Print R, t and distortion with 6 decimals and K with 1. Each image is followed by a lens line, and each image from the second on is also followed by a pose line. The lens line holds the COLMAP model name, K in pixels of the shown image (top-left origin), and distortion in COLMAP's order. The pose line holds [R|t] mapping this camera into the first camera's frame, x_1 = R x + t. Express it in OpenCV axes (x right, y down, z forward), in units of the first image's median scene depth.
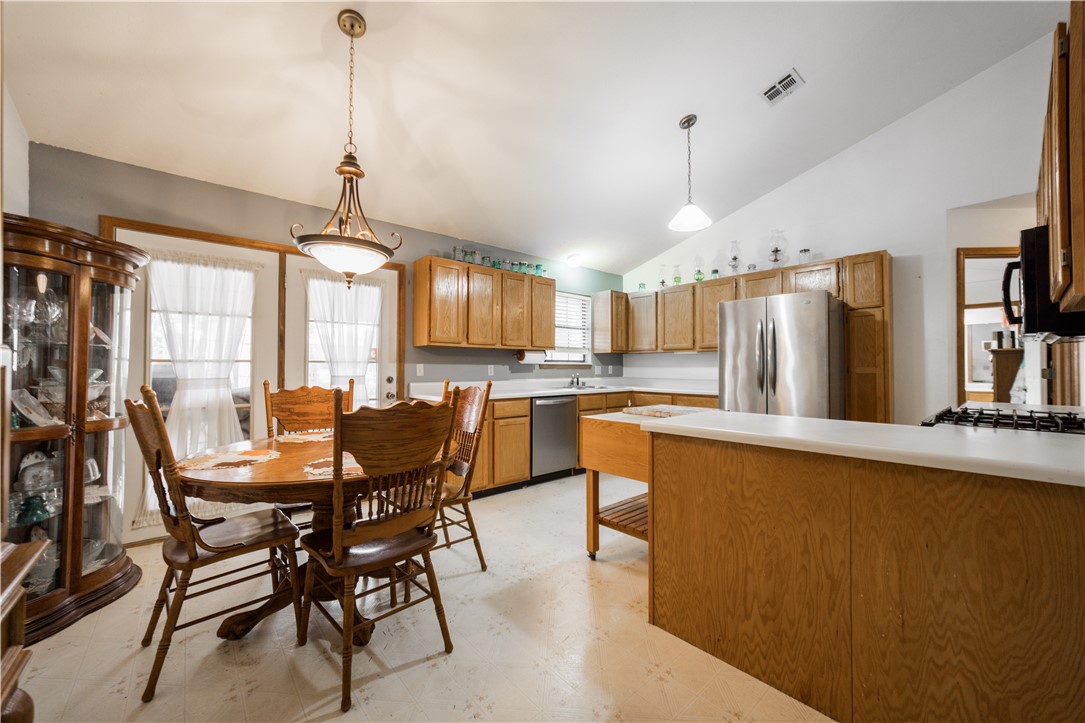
lens RADIAL K [[416.3, 0, 539.8], [0, 416.3, 361.4], [0, 0, 1]] dist [-0.023277, 0.009041]
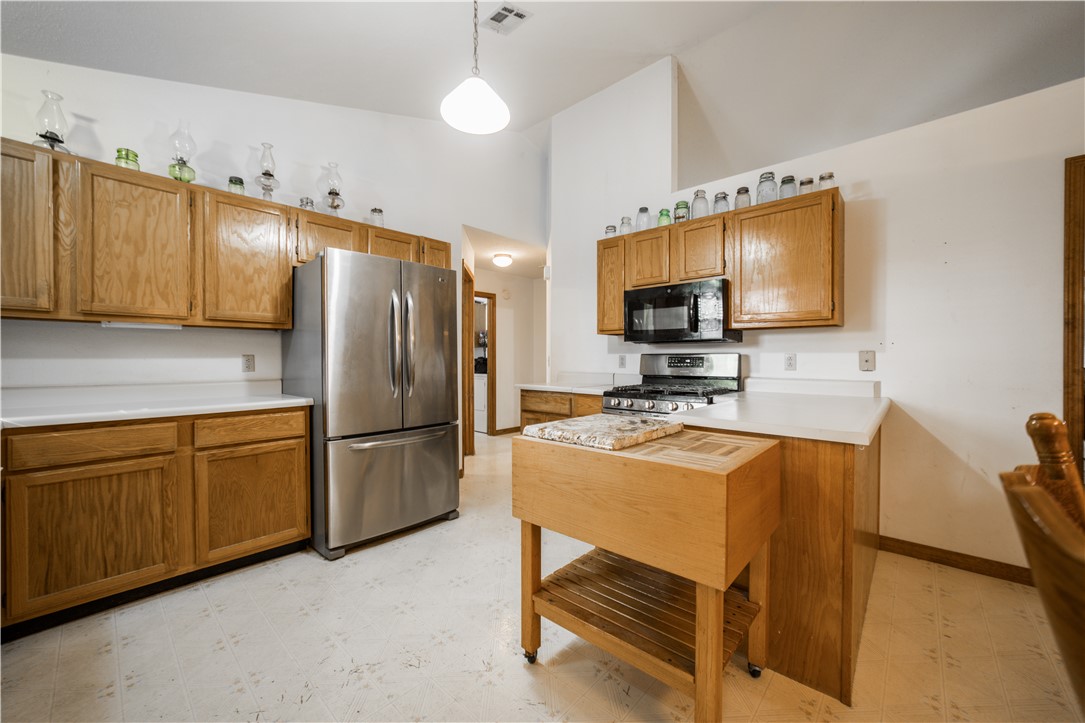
lens RADIAL K [[416.3, 0, 539.8], [0, 416.3, 361.4], [0, 0, 1]] dist [-0.023277, 0.009041]
pose [[-0.115353, -0.006439, 0.993304, -0.183550], [-0.014977, 0.999877, 0.004743, 0.011936], [-0.993212, -0.014330, -0.115436, 0.770250]]
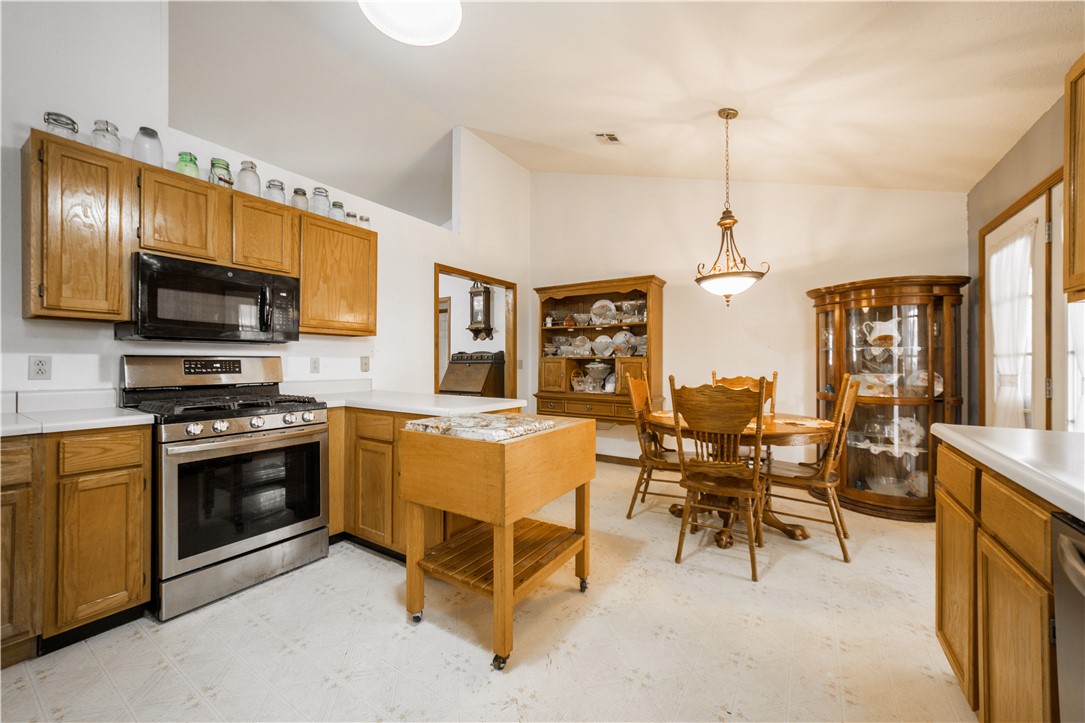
lens RADIAL K [[416.3, 0, 539.8], [0, 416.3, 361.4], [0, 0, 1]] dist [-0.023277, 0.009041]
pose [[-0.960350, -0.000981, -0.278796, 0.280297], [0.003729, 0.999859, -0.016362, 0.016477], [0.278773, -0.016753, -0.960211, 1.119005]]
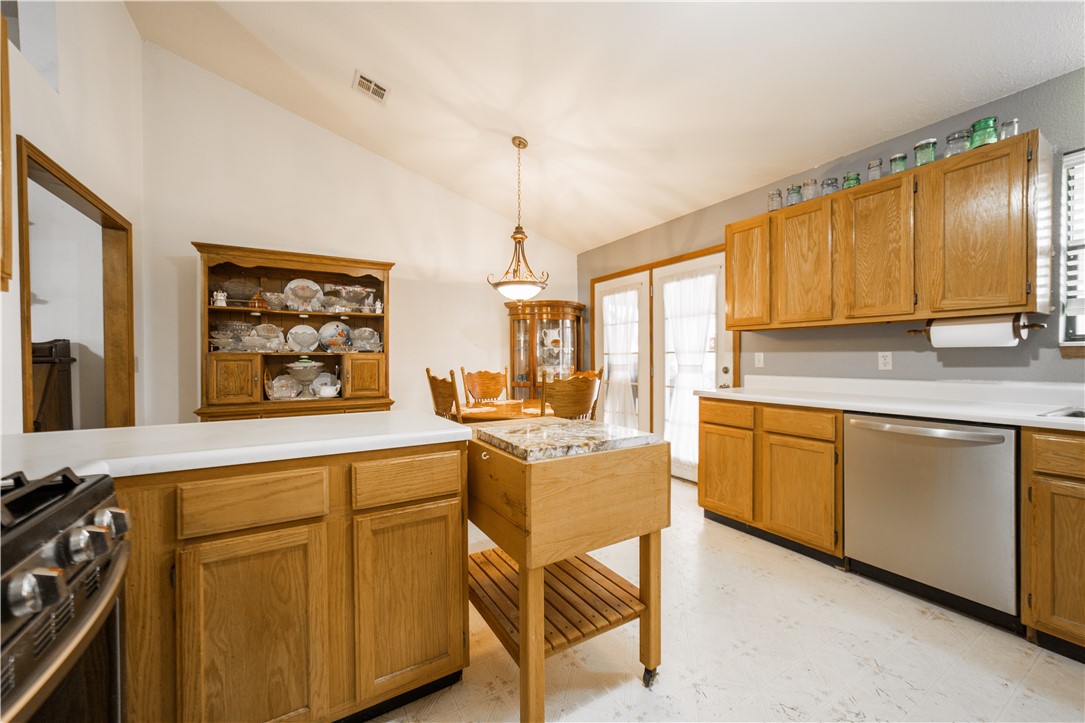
lens RADIAL K [[416.3, 0, 539.8], [0, 416.3, 361.4], [0, 0, 1]] dist [-0.023277, 0.009041]
pose [[-0.177732, 0.008945, -0.984038, 0.582547], [0.020836, 0.999769, 0.005325, 0.010224], [0.983858, -0.019557, -0.177877, 0.703095]]
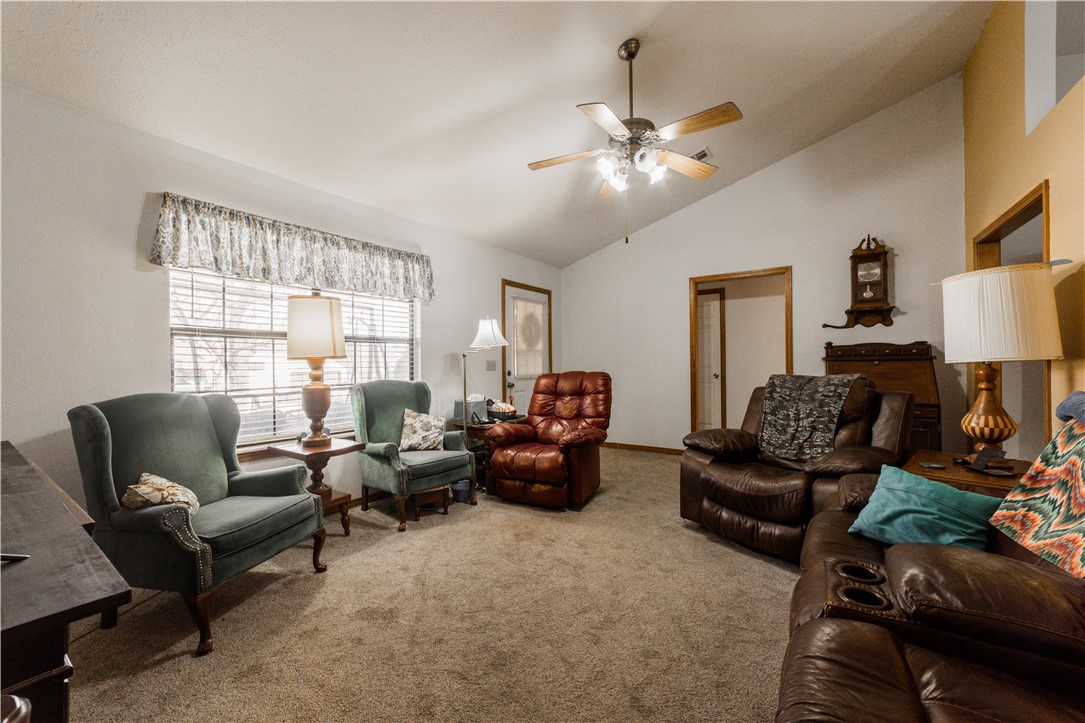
lens RADIAL K [[416.3, 0, 539.8], [0, 416.3, 361.4], [0, 0, 1]] dist [-0.023277, 0.009041]
pose [[-0.970023, 0.011139, -0.242759, 1.074092], [0.014793, 0.999803, -0.013235, 0.001249], [0.242564, -0.016429, -0.969996, 0.425867]]
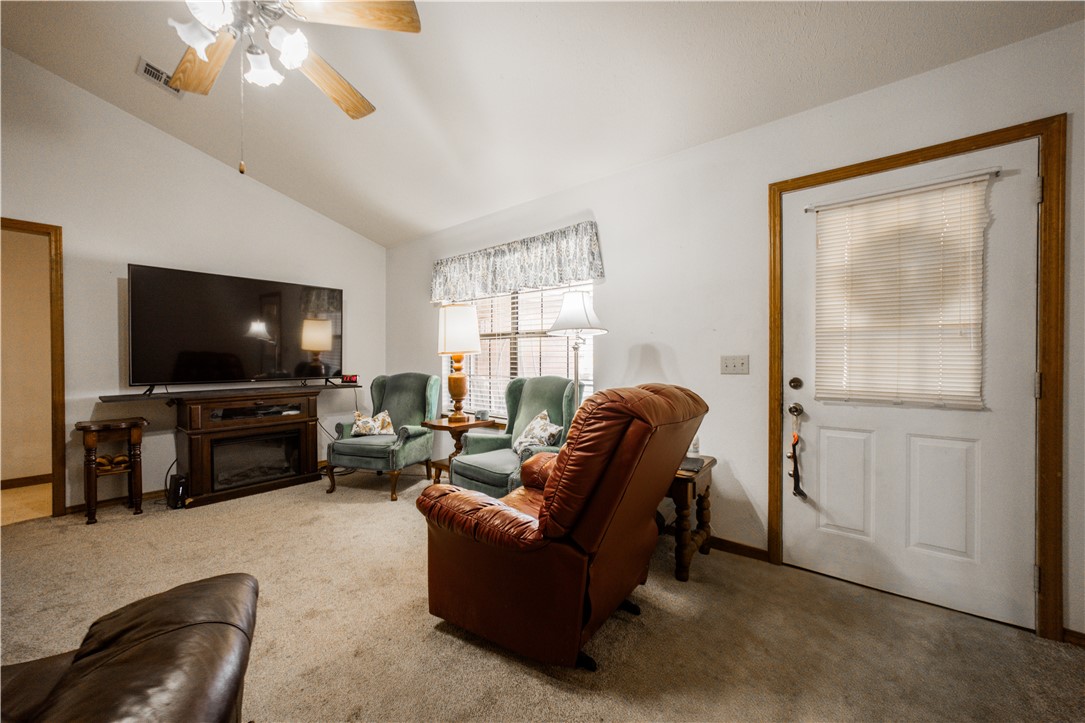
lens RADIAL K [[416.3, 0, 539.8], [0, 416.3, 361.4], [0, 0, 1]] dist [-0.023277, 0.009041]
pose [[-0.153813, -0.008801, 0.988061, 0.357953], [-0.012636, 0.999896, 0.006939, -0.010216], [-0.988019, -0.011418, -0.153908, -0.370941]]
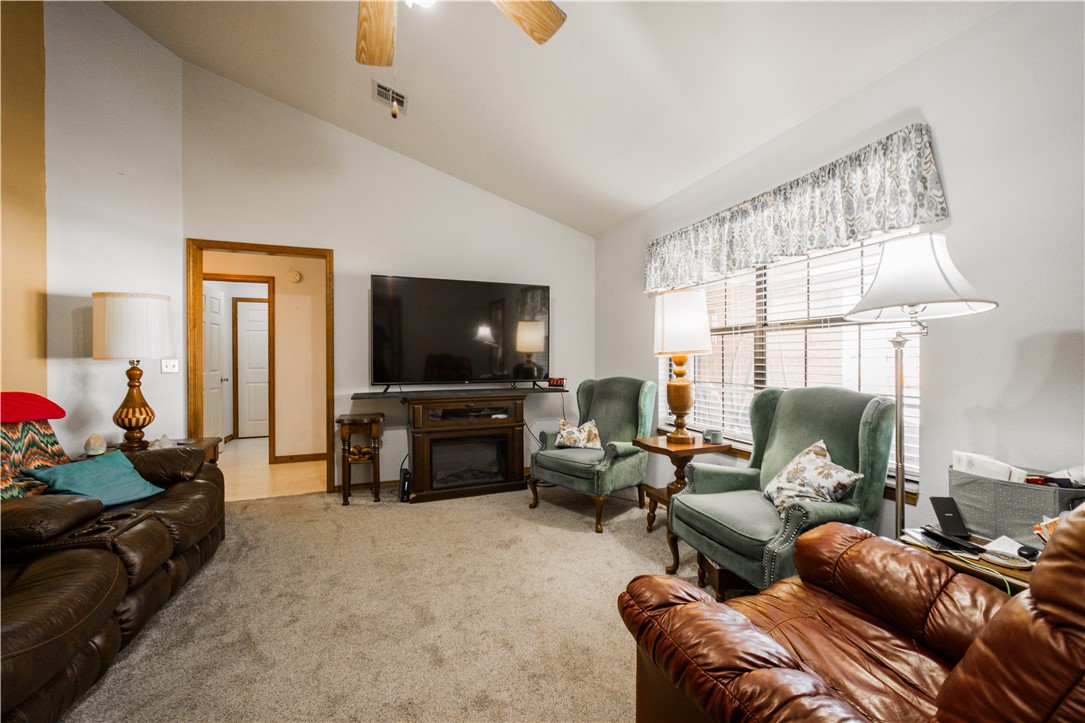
lens RADIAL K [[416.3, 0, 539.8], [0, 416.3, 361.4], [0, 0, 1]] dist [-0.023277, 0.009041]
pose [[0.342407, -0.004560, 0.939541, 0.545504], [-0.011242, 0.999897, 0.008950, -0.009810], [-0.939484, -0.013627, 0.342321, -0.352247]]
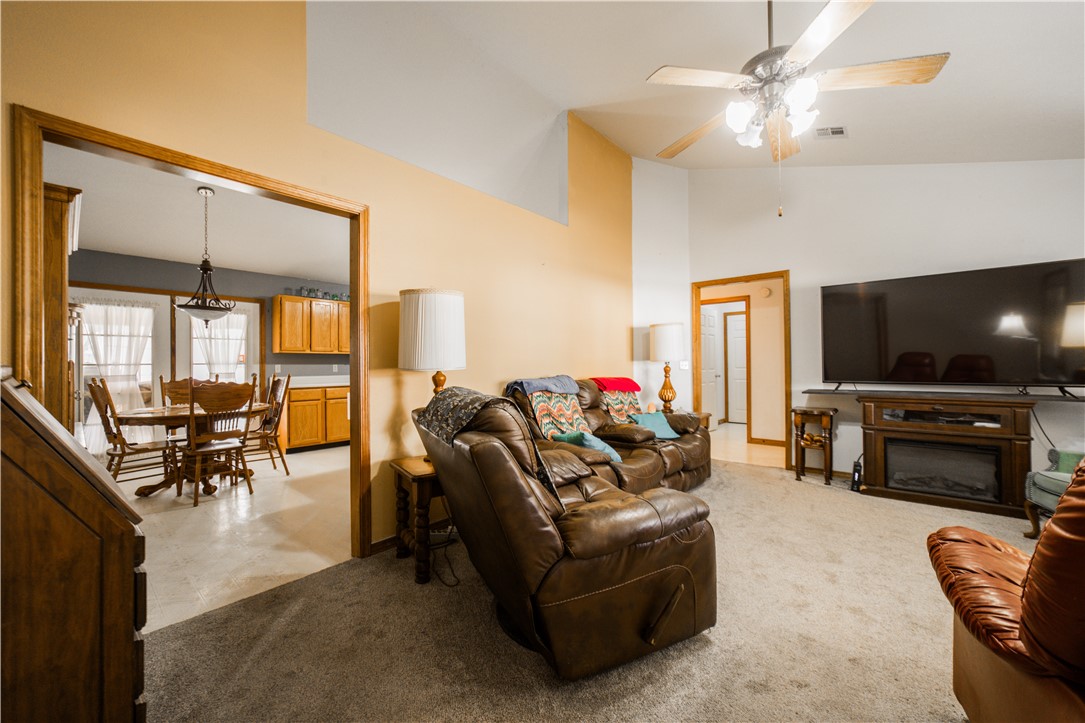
lens RADIAL K [[416.3, 0, 539.8], [0, 416.3, 361.4], [0, 0, 1]] dist [-0.023277, 0.009041]
pose [[0.989630, -0.008028, 0.143419, 0.427809], [0.006730, 0.999932, 0.009532, -0.012798], [-0.143486, -0.008468, 0.989616, -0.603975]]
